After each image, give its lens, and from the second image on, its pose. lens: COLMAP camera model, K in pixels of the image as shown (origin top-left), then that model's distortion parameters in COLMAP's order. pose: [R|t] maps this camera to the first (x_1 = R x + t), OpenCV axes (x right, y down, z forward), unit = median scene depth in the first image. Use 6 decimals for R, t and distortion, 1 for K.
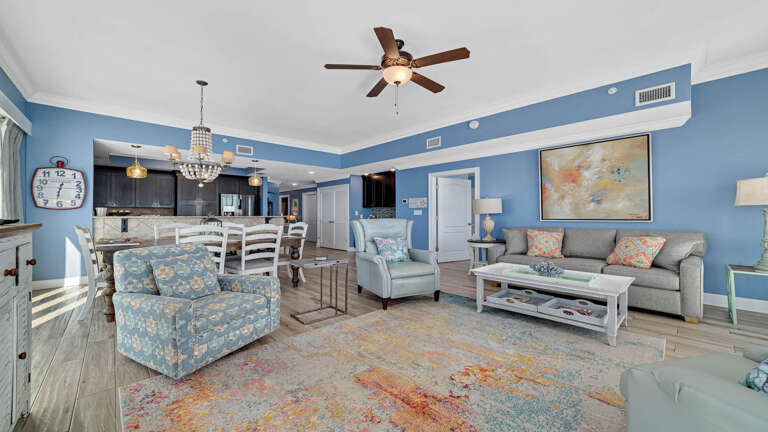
lens RADIAL K [[289.3, 0, 383.8], [0, 289.3, 219.1], [0, 0, 1]] dist [0.001125, 0.000261]
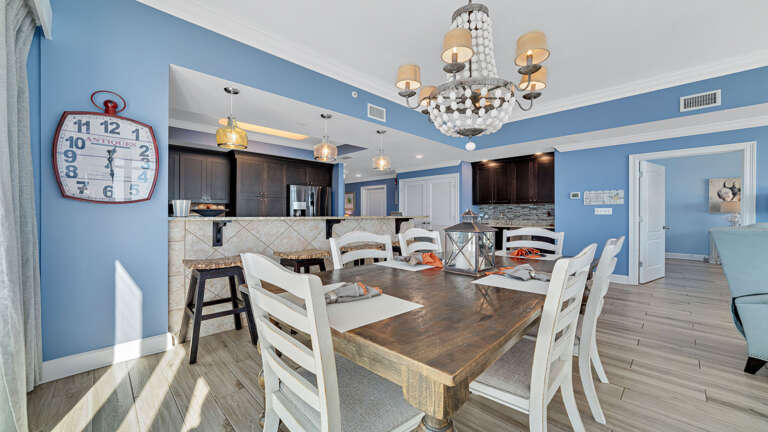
lens RADIAL K [[290.9, 0, 384.0], [0, 290.9, 216.0], [0, 0, 1]] dist [-0.001060, -0.000023]
pose [[0.998650, 0.000870, 0.051940, -0.647222], [-0.000483, 0.999972, -0.007456, -0.008549], [-0.051945, 0.007421, 0.998622, 0.468951]]
